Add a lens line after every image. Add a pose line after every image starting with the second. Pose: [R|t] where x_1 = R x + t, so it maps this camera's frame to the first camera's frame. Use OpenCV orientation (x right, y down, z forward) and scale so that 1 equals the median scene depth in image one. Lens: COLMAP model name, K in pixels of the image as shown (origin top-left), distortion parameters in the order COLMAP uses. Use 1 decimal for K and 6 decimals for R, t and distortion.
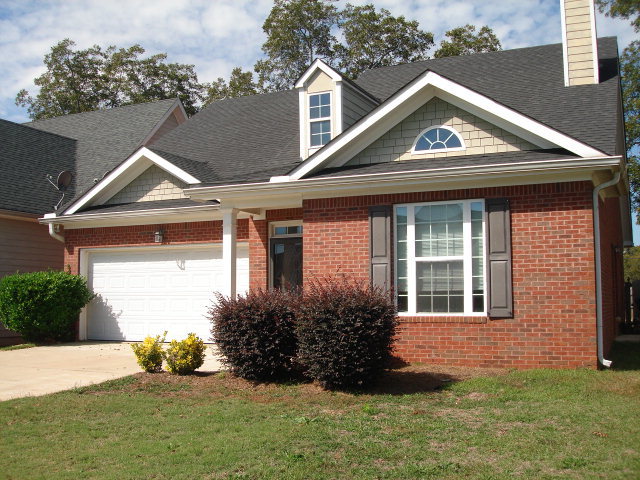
lens RADIAL K [[708.3, 0, 337.5], [0, 708.3, 240.1], [0, 0, 1]] dist [-0.125119, 0.000000]
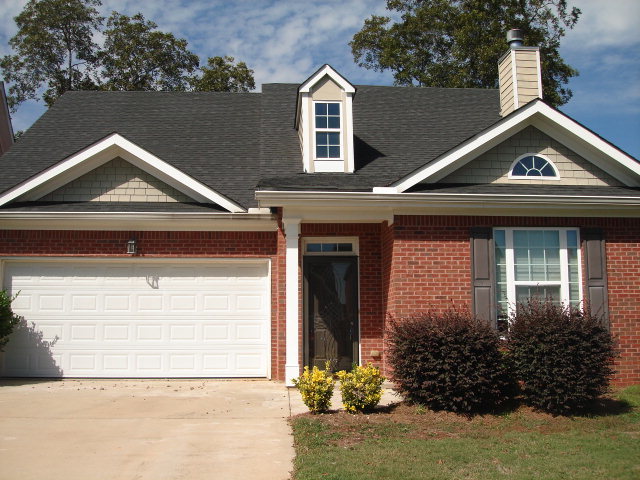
lens RADIAL K [[708.3, 0, 326.6], [0, 708.3, 237.5], [0, 0, 1]] dist [-0.125119, 0.000000]
pose [[0.877654, 0.063700, 0.475042, -0.561381], [-0.039955, 0.997403, -0.059927, 0.030905], [-0.477626, 0.033614, 0.877920, 0.236334]]
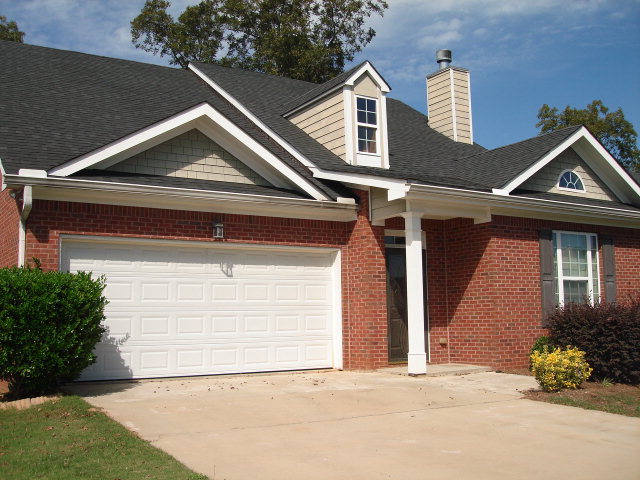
lens RADIAL K [[708.3, 0, 320.2], [0, 708.3, 240.0], [0, 0, 1]] dist [-0.125119, 0.000000]
pose [[0.558790, 0.089932, 0.824418, -1.016895], [-0.057952, 0.995907, -0.069359, 0.063906], [-0.827282, -0.009019, 0.561715, 0.636468]]
